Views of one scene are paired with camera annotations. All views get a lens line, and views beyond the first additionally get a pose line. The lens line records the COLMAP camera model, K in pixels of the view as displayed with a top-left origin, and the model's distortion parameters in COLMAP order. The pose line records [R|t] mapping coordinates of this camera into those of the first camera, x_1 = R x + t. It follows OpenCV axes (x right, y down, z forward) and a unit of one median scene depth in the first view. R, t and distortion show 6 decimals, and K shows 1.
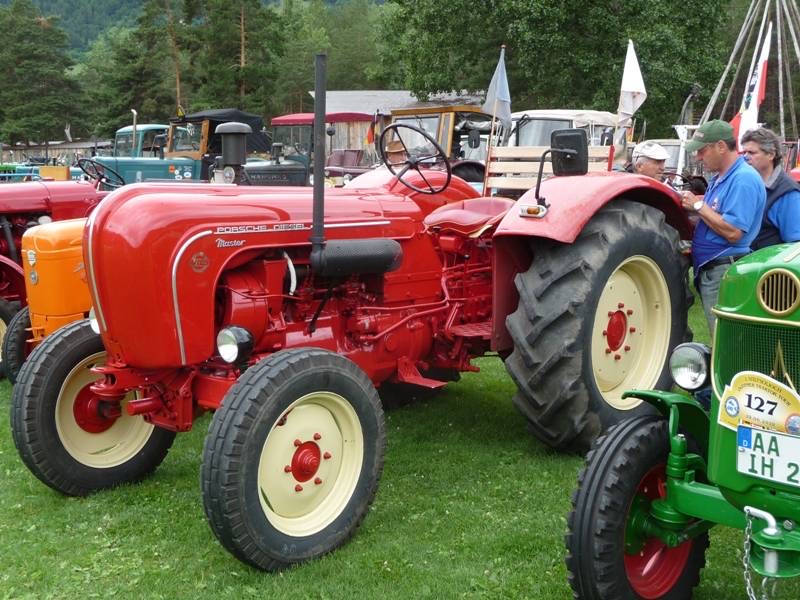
lens RADIAL K [[1002.3, 0, 397.2], [0, 1002.3, 293.9], [0, 0, 1]] dist [-0.010575, 0.000000]
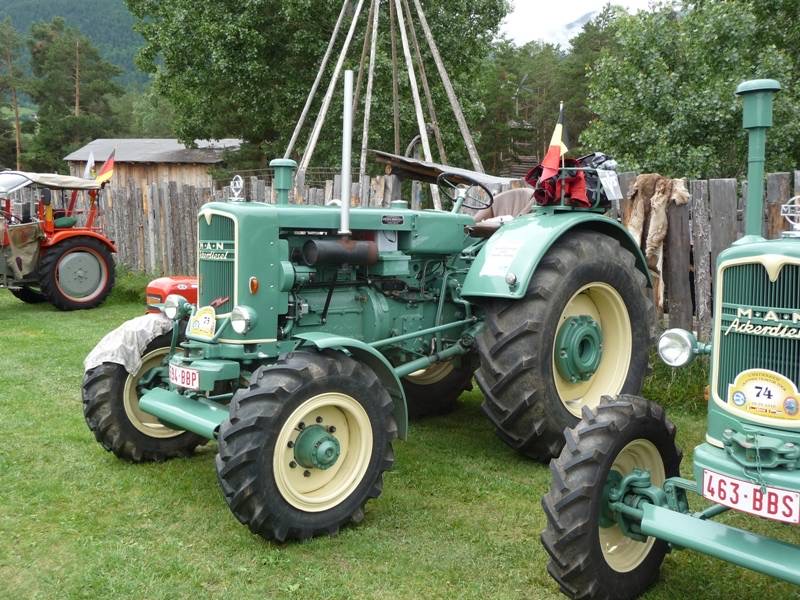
lens RADIAL K [[793.9, 0, 407.9], [0, 793.9, 299.1], [0, 0, 1]] dist [-0.008104, 0.000000]
pose [[0.999832, 0.007571, 0.016722, 0.709012], [-0.007133, 0.999635, -0.026074, -0.112911], [-0.016913, 0.025951, 0.999520, 0.865582]]
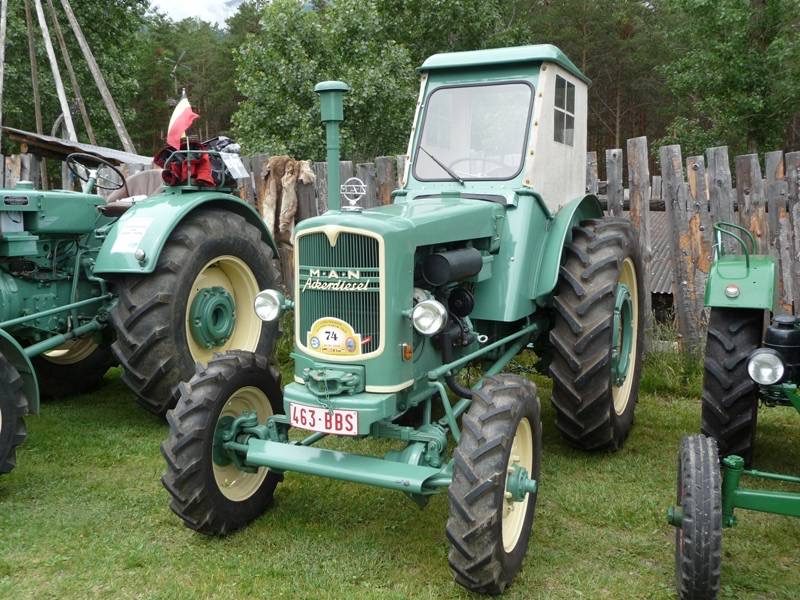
lens RADIAL K [[793.9, 0, 392.7], [0, 793.9, 299.7], [0, 0, 1]] dist [-0.008104, 0.000000]
pose [[0.920524, -0.049279, 0.387566, 0.724232], [0.049639, 0.998726, 0.009088, -0.107705], [-0.387520, 0.010873, 0.921797, 0.824857]]
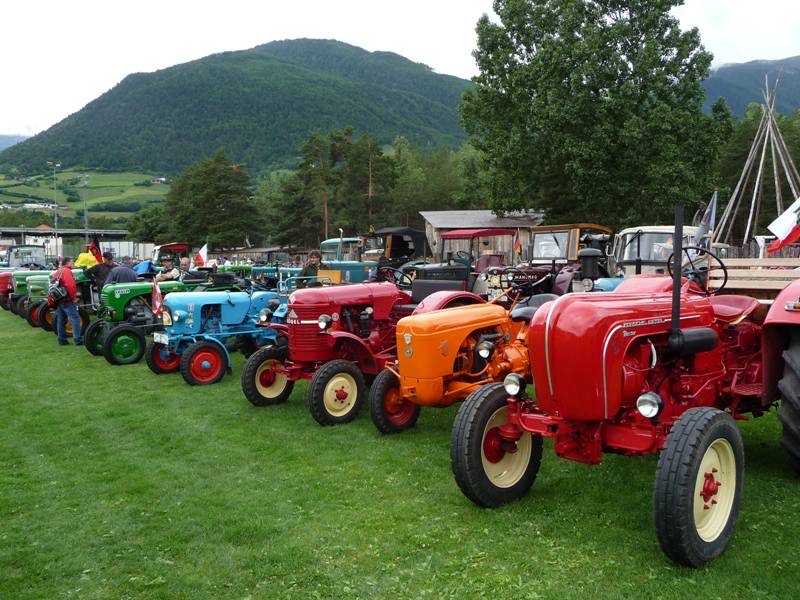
lens RADIAL K [[703.0, 0, 400.0], [0, 703.0, 298.3], [0, 0, 1]] dist [-0.023533, 0.013312]
pose [[0.996394, -0.007006, -0.084552, -0.109108], [0.000726, 0.997253, -0.074071, -0.007044], [0.084839, 0.073743, 0.993662, -0.011095]]
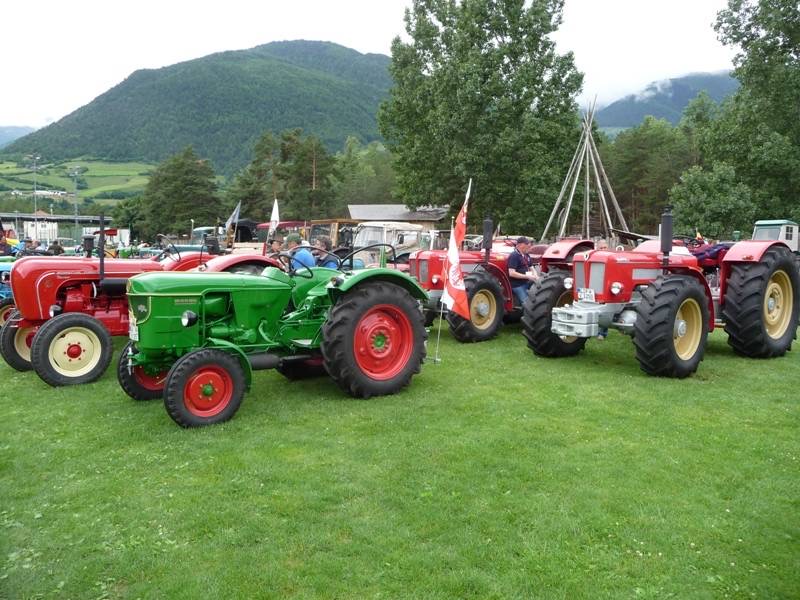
lens RADIAL K [[653.6, 0, 400.1], [0, 653.6, 293.9], [0, 0, 1]] dist [-0.042396, 0.032827]
pose [[0.997947, 0.009101, -0.063401, 0.241030], [-0.012892, 0.998136, -0.059657, 0.024840], [0.062740, 0.060351, 0.996203, -0.205993]]
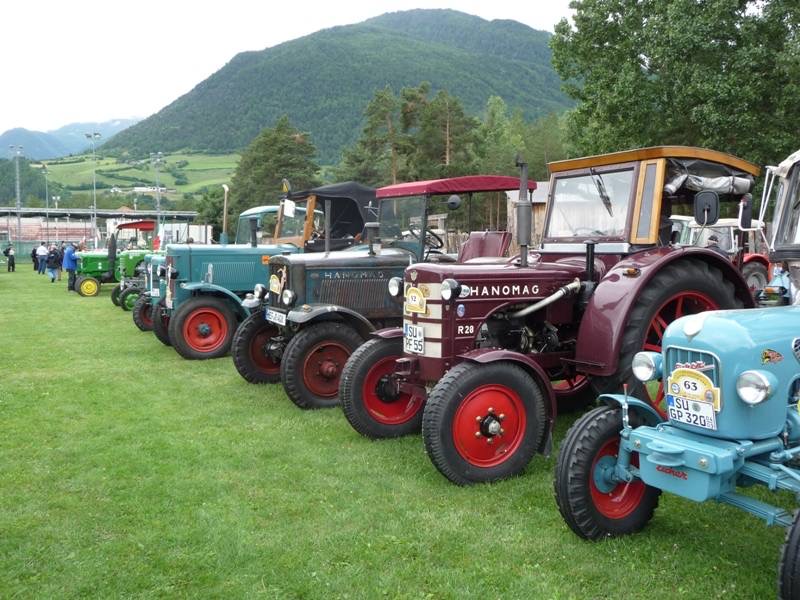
lens RADIAL K [[756.4, 0, 397.3], [0, 756.4, 287.0], [0, 0, 1]] dist [-0.012744, 0.000000]
pose [[0.970855, 0.005330, -0.239608, 0.014692], [-0.023161, 0.997160, -0.071663, -0.077279], [0.238546, 0.075124, 0.968221, 0.554563]]
